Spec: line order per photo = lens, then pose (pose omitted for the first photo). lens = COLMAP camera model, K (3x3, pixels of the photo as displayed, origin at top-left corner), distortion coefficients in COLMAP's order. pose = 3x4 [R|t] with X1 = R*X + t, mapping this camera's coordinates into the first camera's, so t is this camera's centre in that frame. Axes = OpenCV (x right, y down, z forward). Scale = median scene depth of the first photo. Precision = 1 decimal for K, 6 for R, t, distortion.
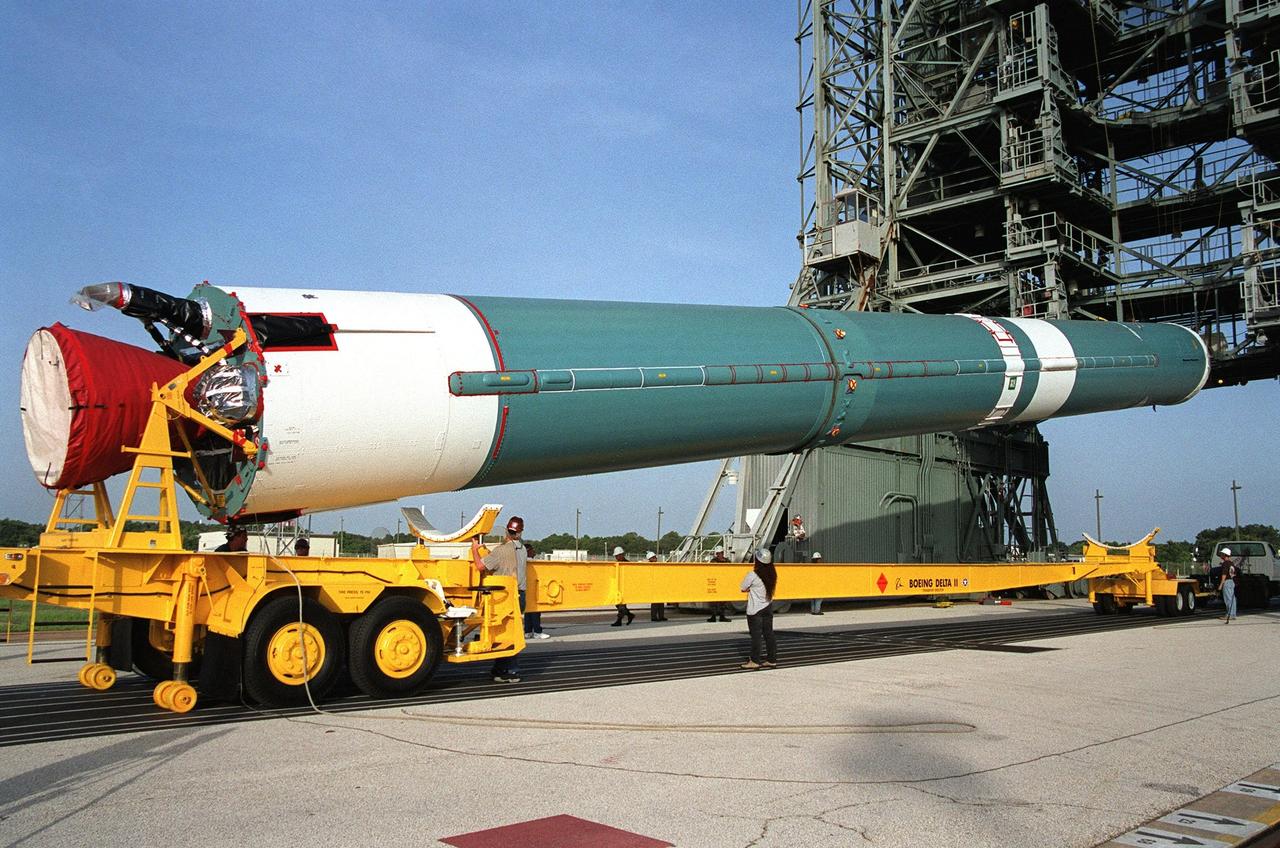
lens RADIAL K [[1069.6, 0, 640.0], [0, 1069.6, 424.0], [0, 0, 1]] dist [-0.140942, 0.188299]
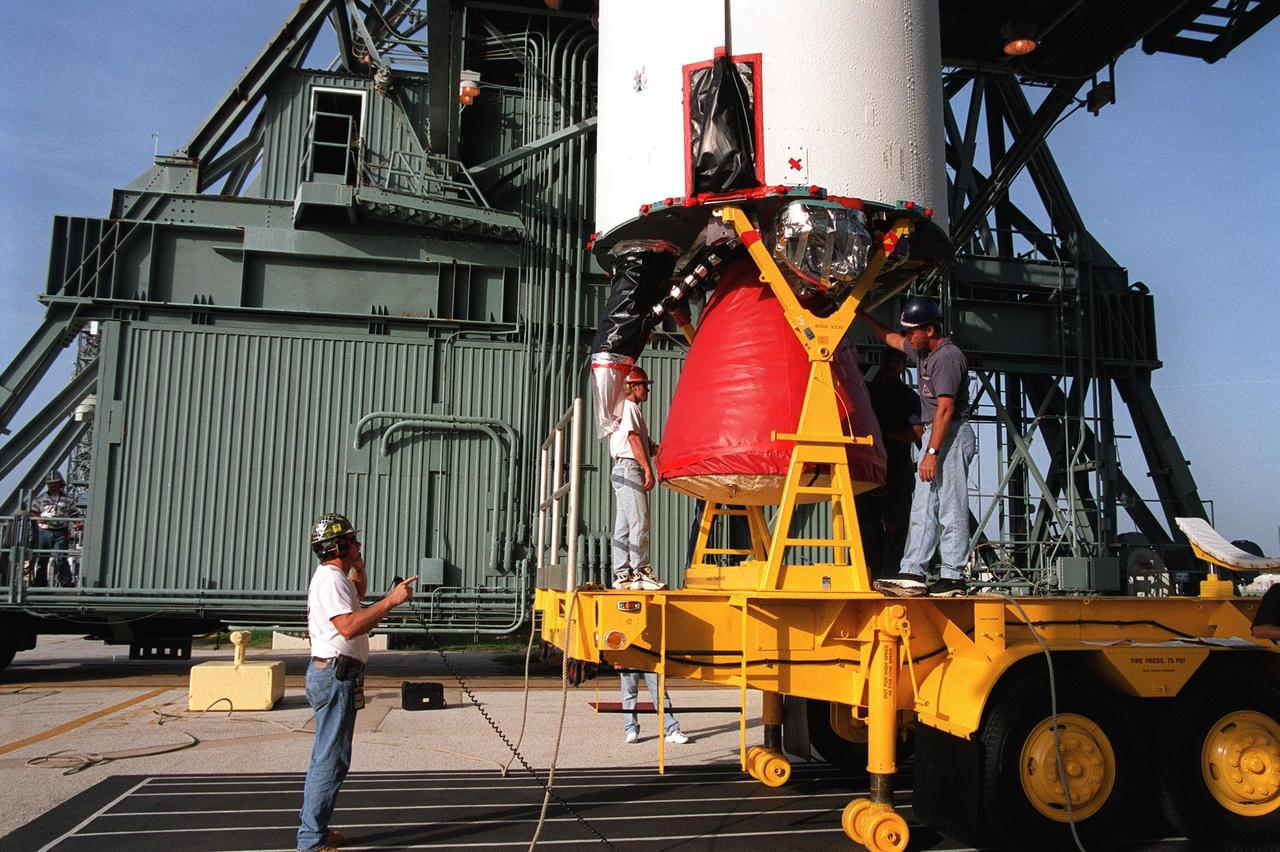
lens RADIAL K [[1069.6, 0, 640.0], [0, 1069.6, 426.0], [0, 0, 1]] dist [-0.140942, 0.188299]
pose [[0.819674, -0.084779, -0.566522, -0.104280], [0.070148, 0.996400, -0.047616, 0.023693], [0.568519, -0.000711, 0.822670, 0.228261]]
